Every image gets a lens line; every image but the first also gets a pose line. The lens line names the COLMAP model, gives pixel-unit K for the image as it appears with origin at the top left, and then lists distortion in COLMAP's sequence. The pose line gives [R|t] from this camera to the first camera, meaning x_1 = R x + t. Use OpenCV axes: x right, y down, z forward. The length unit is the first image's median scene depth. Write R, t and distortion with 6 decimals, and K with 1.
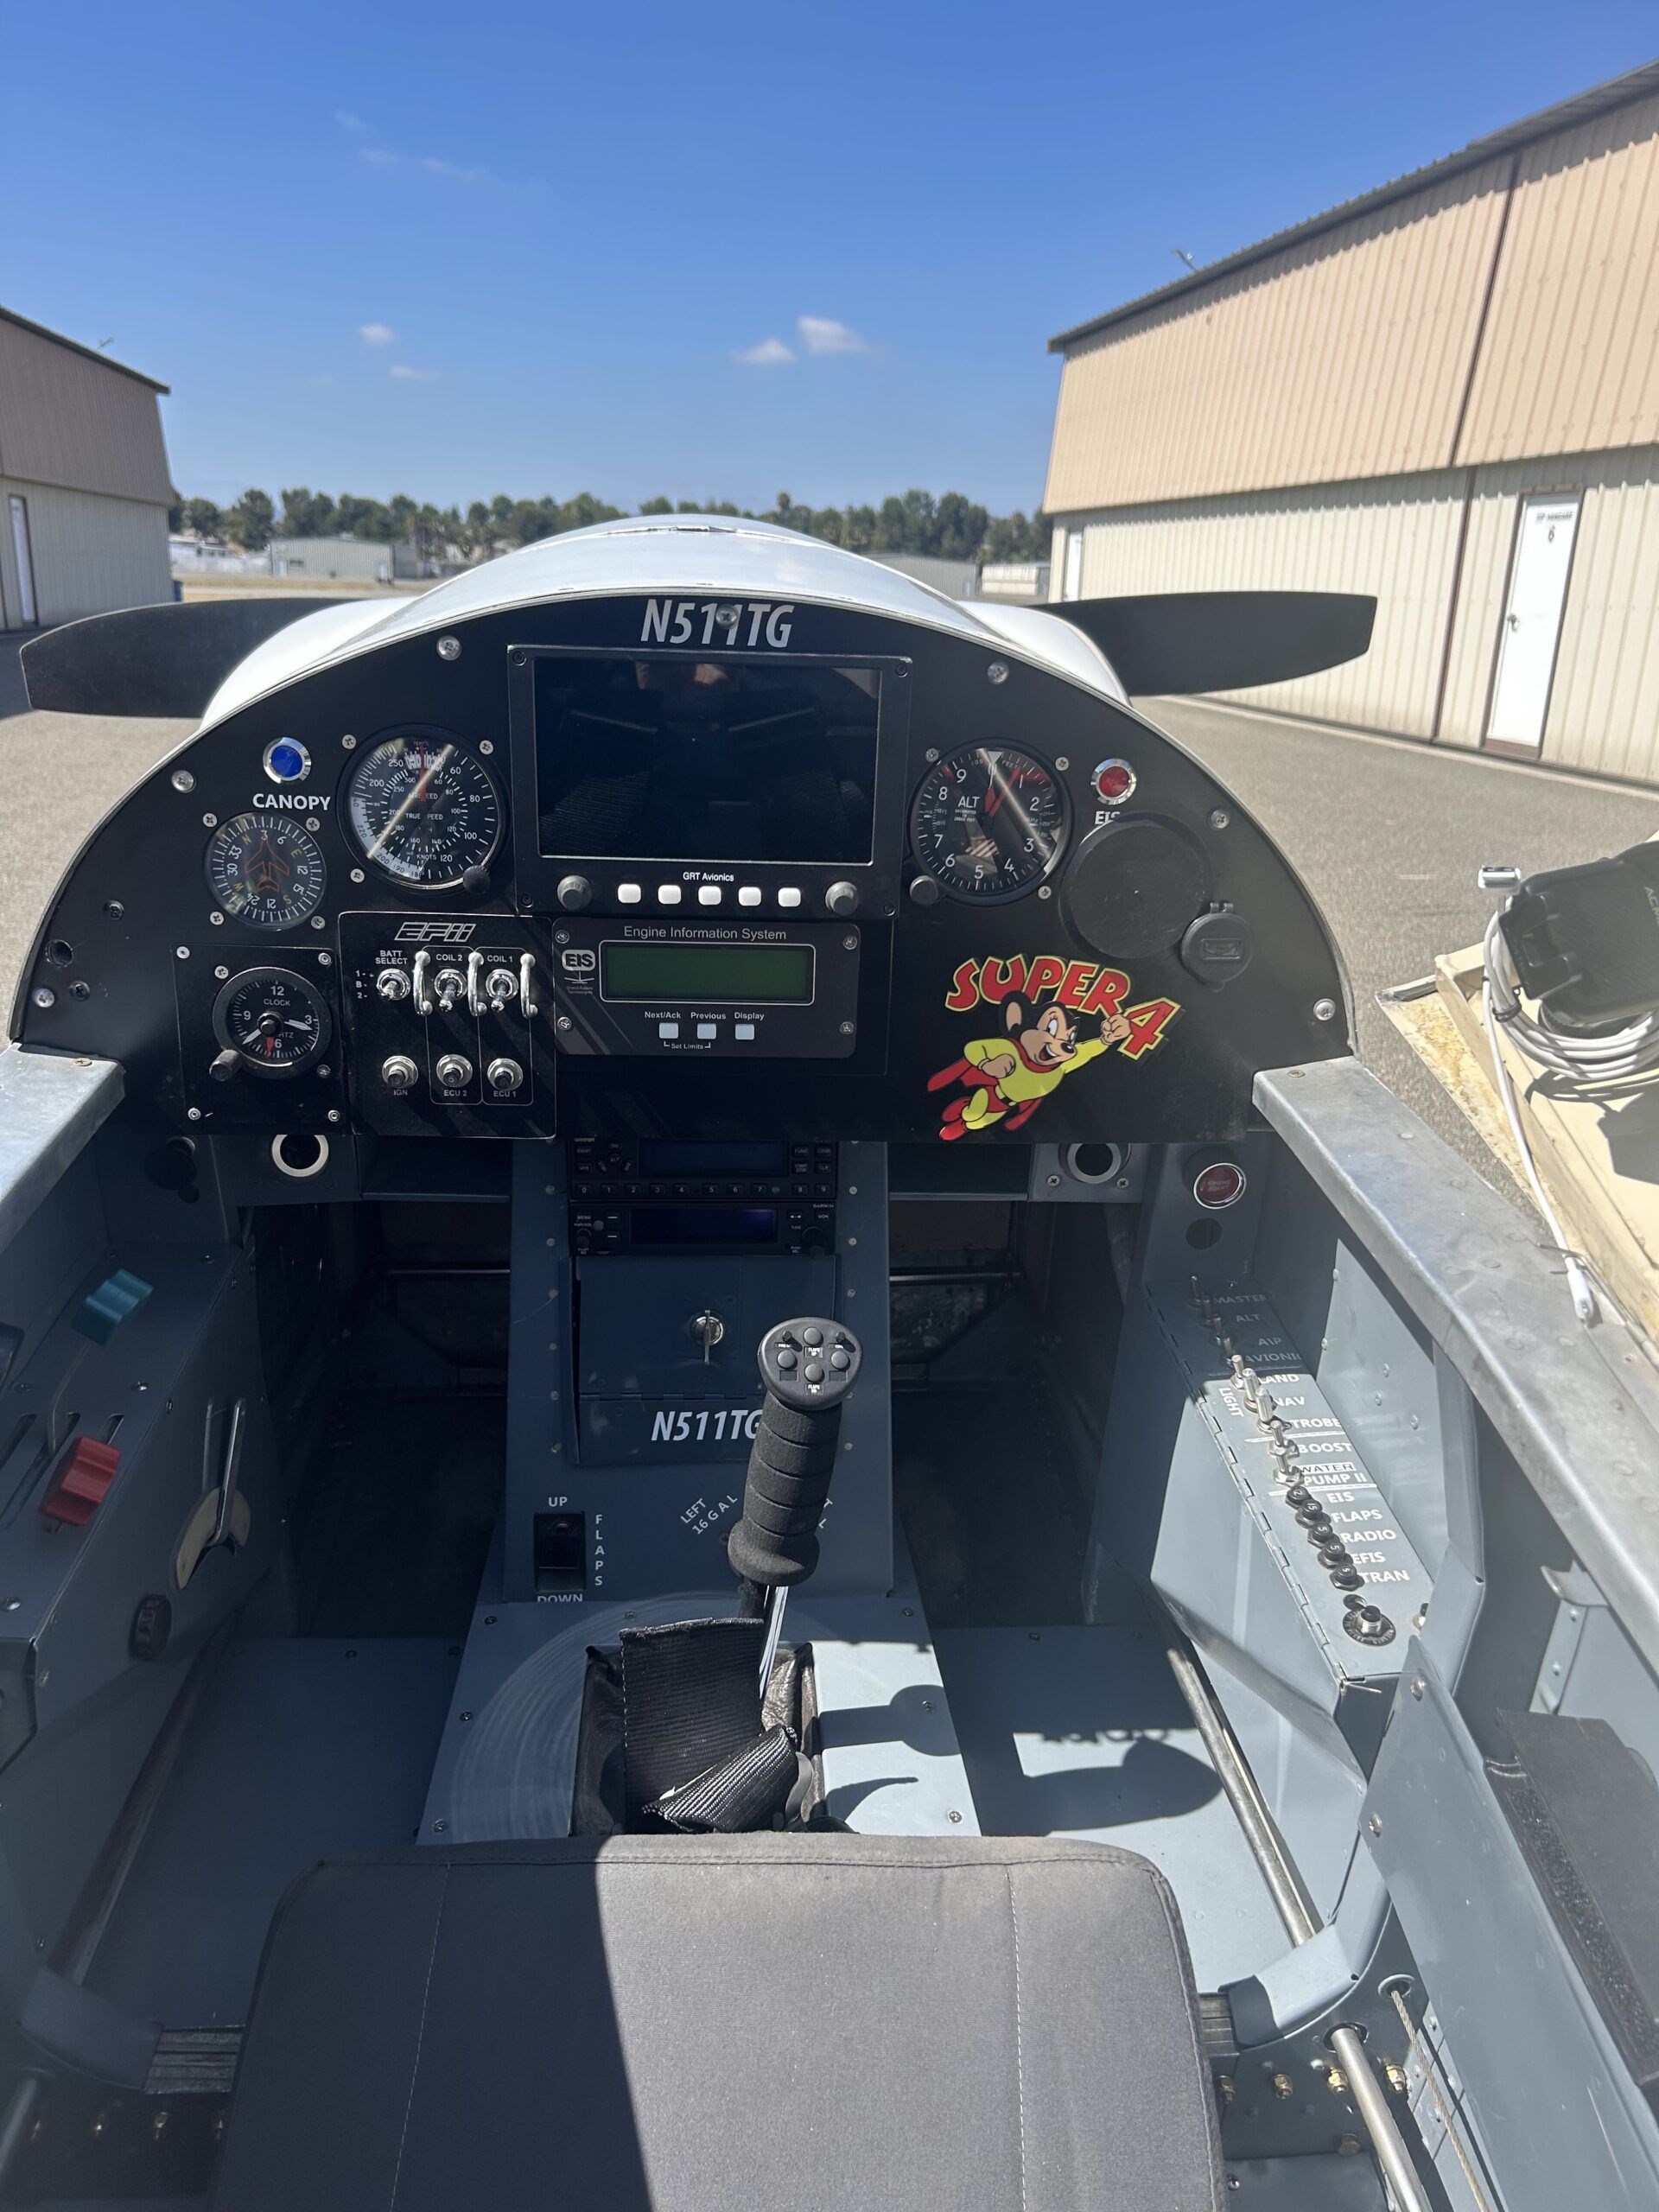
lens RADIAL K [[1652.5, 0, 820.0], [0, 1652.5, 1115.0], [0, 0, 1]] dist [0.085053, -0.111363]
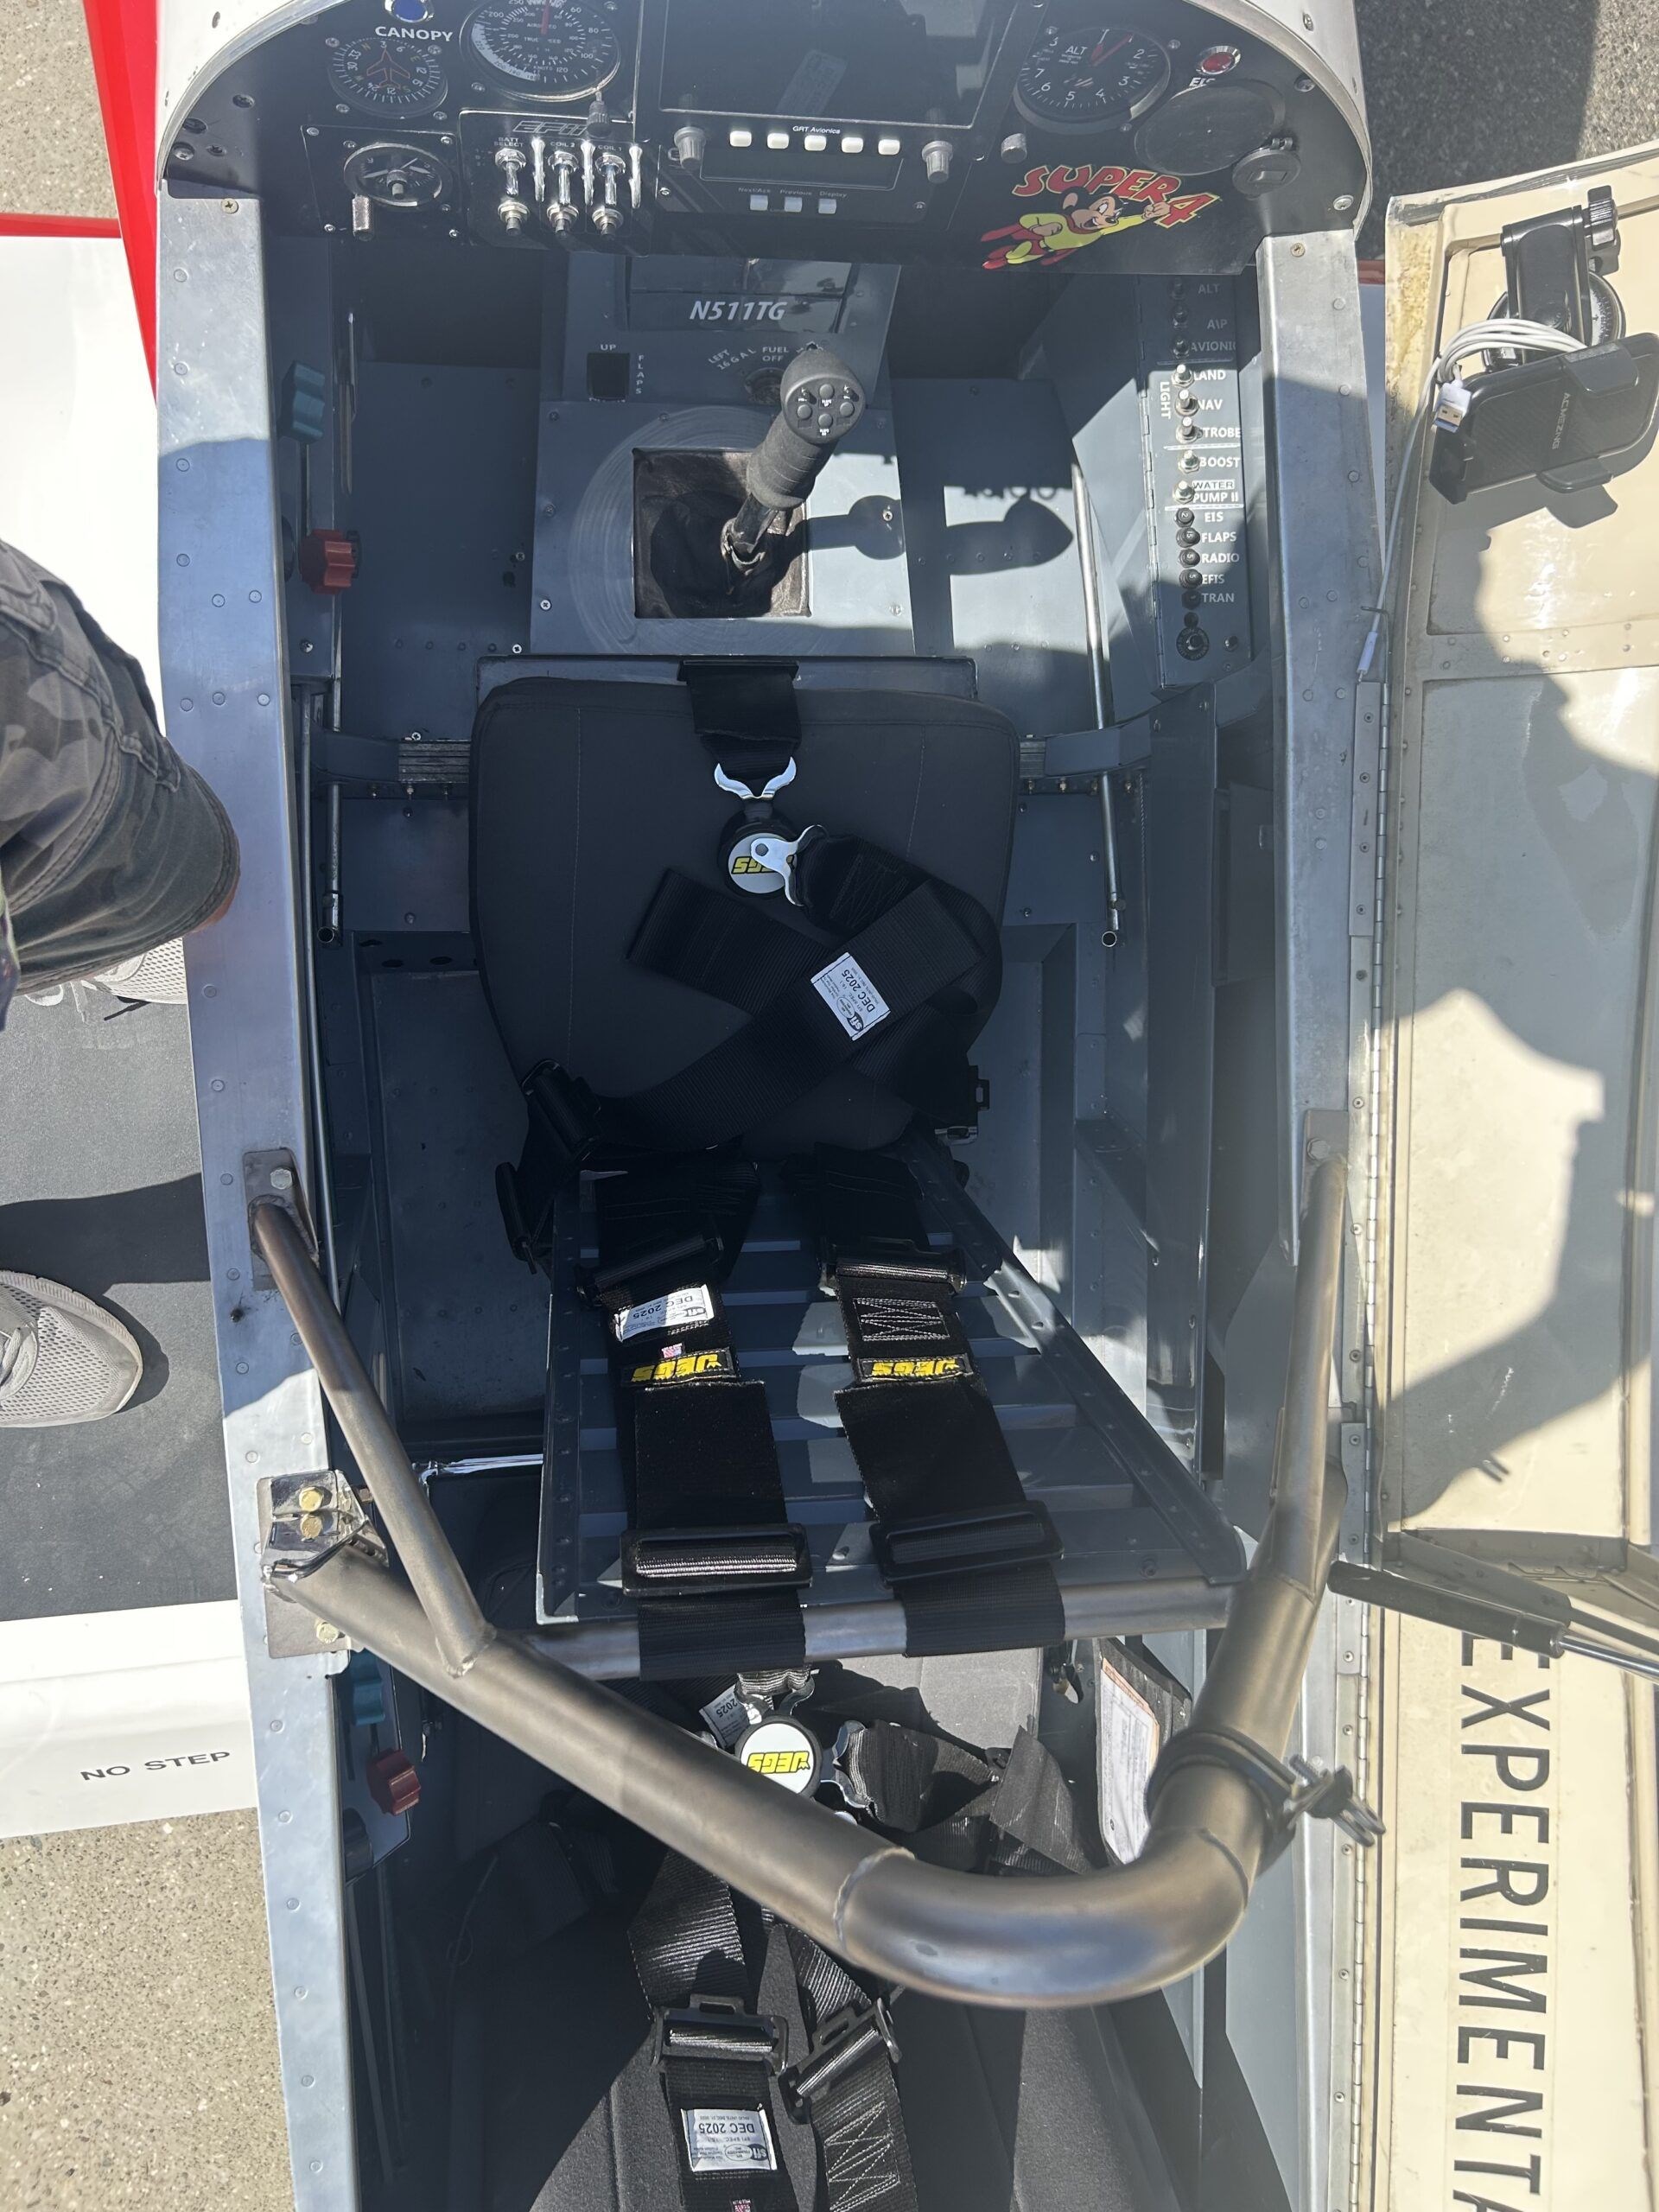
lens RADIAL K [[1652.4, 0, 831.5], [0, 1652.4, 1096.9], [0, 0, 1]] dist [0.031430, -0.051051]
pose [[0.992083, 0.026526, 0.122754, -0.159979], [-0.122134, 0.431399, 0.893856, -0.768963], [-0.029245, -0.901771, 0.431223, -0.010731]]
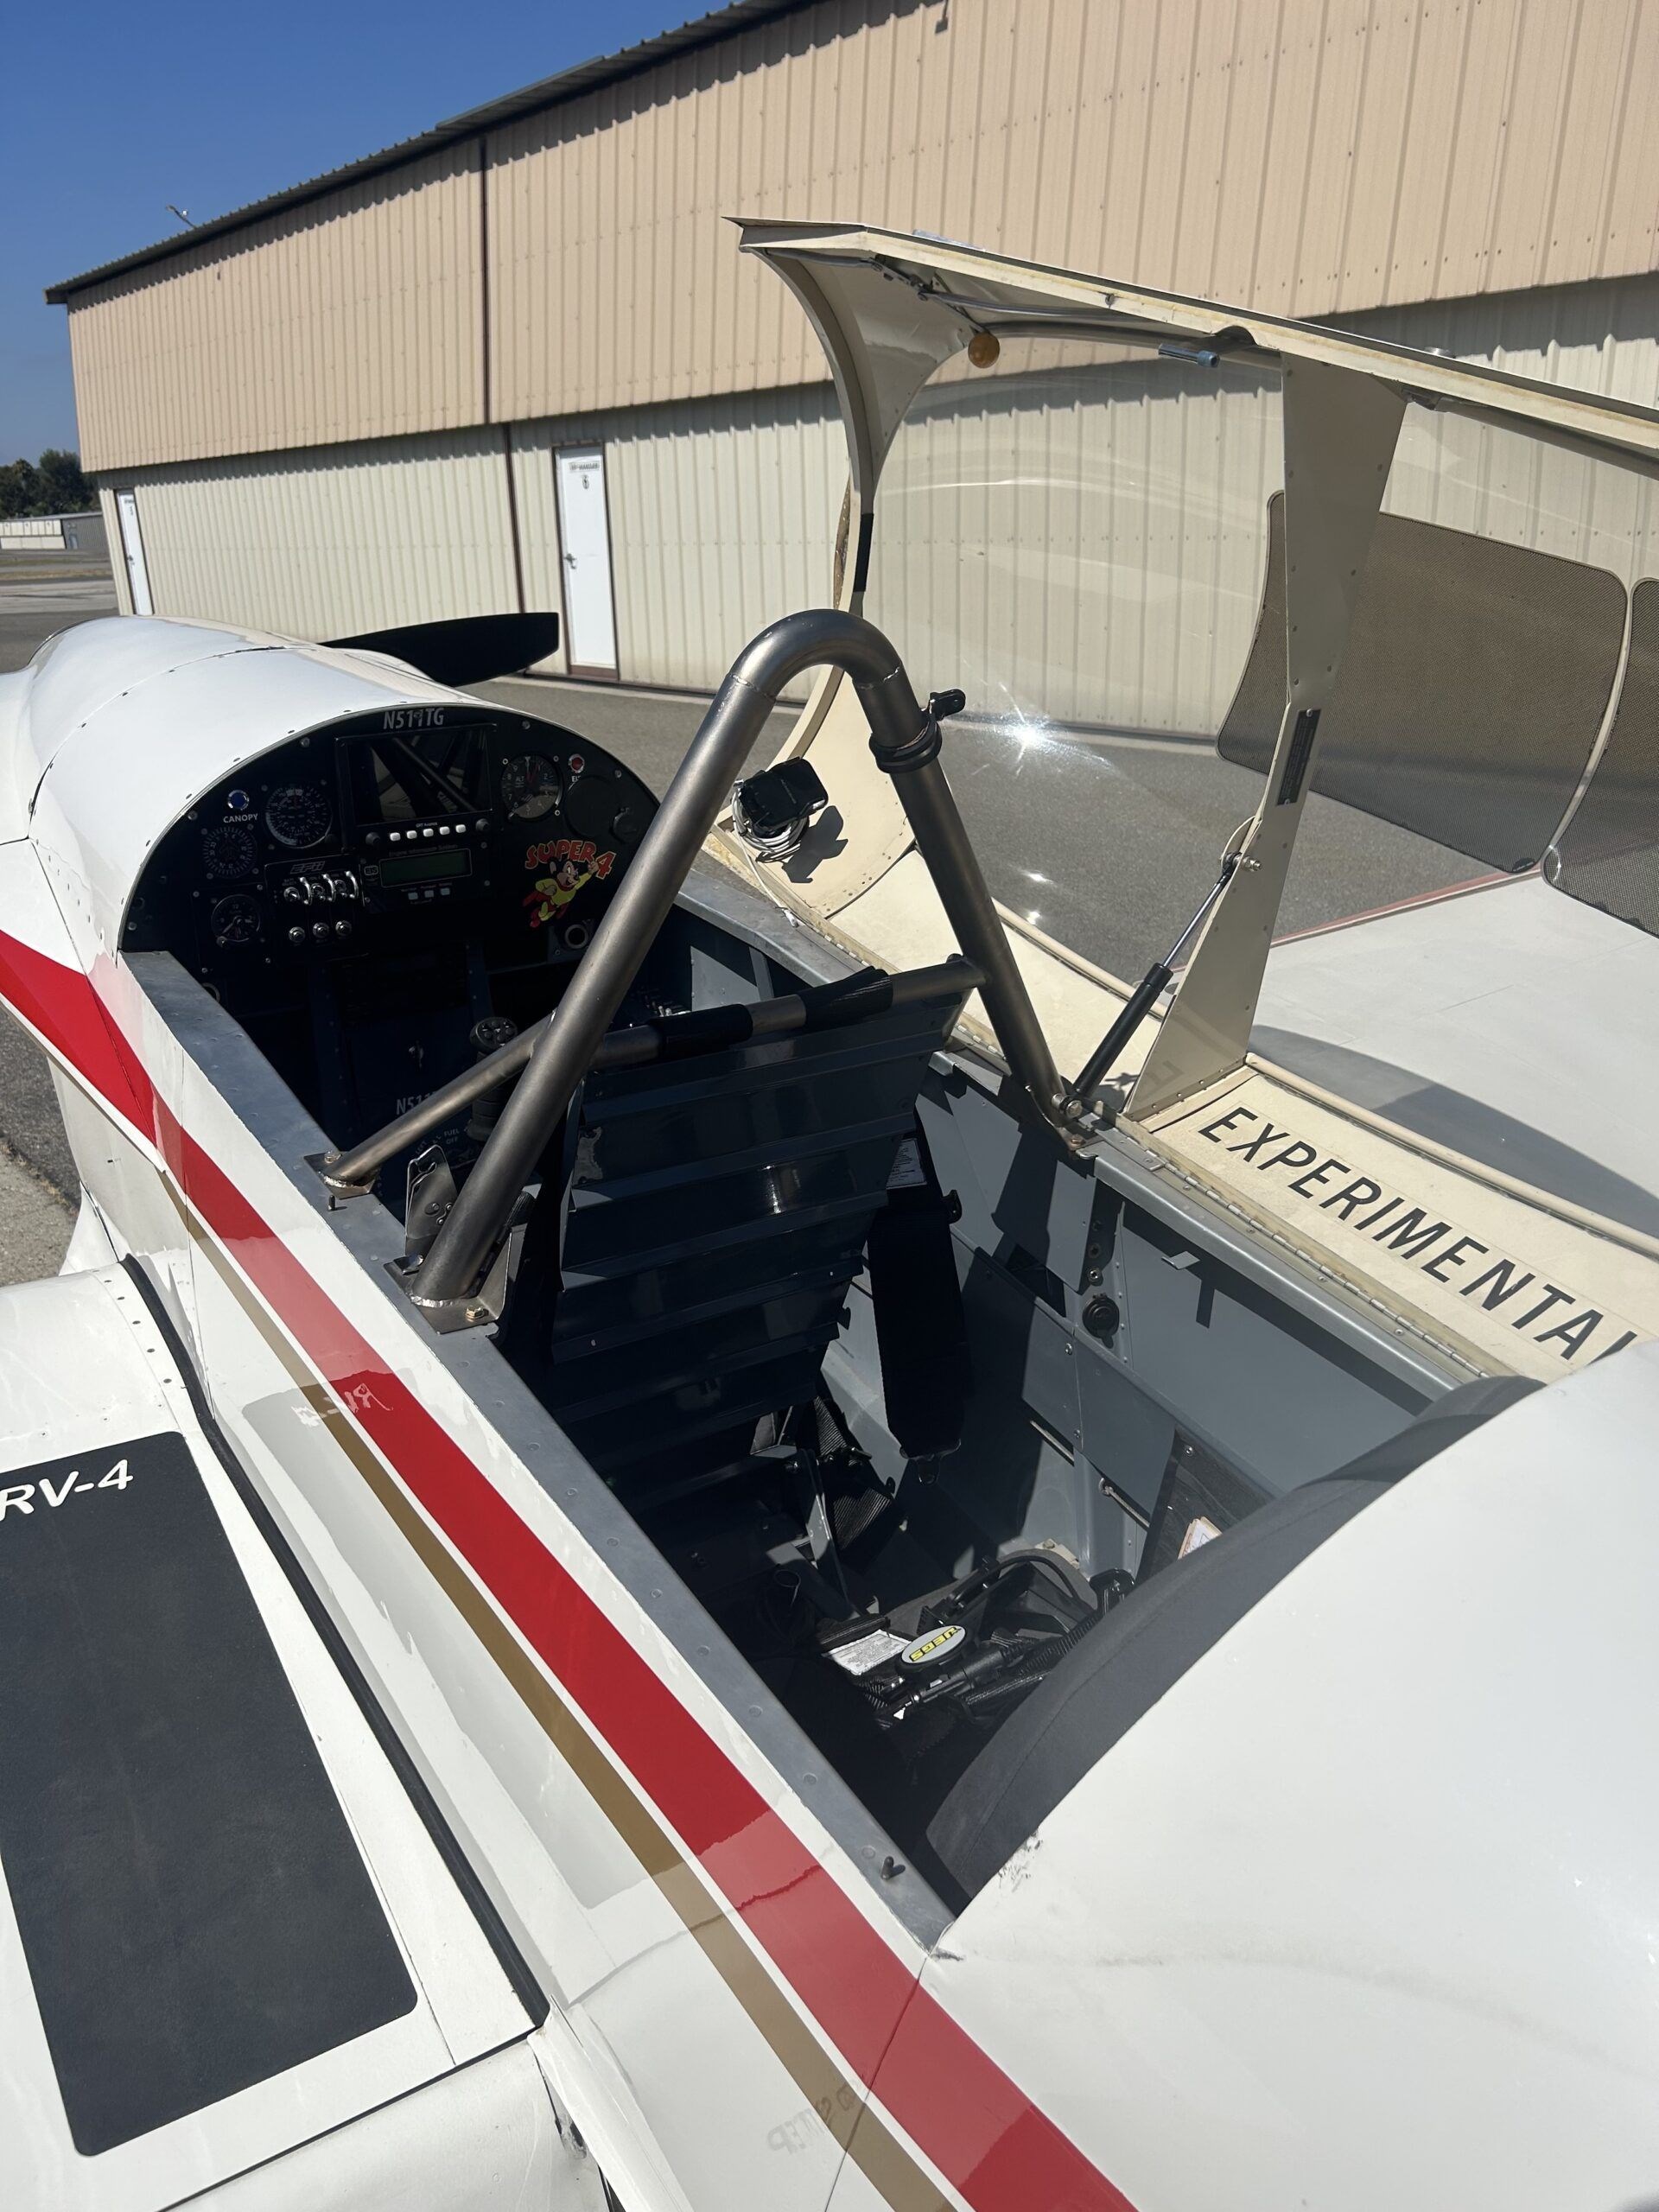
lens RADIAL K [[1652.4, 0, 831.5], [0, 1652.4, 1096.9], [0, 0, 1]] dist [0.031430, -0.051051]
pose [[0.858920, -0.217697, 0.463534, -0.690311], [0.205817, 0.975572, 0.076799, 0.155320], [-0.468930, 0.029439, 0.882745, -1.217971]]
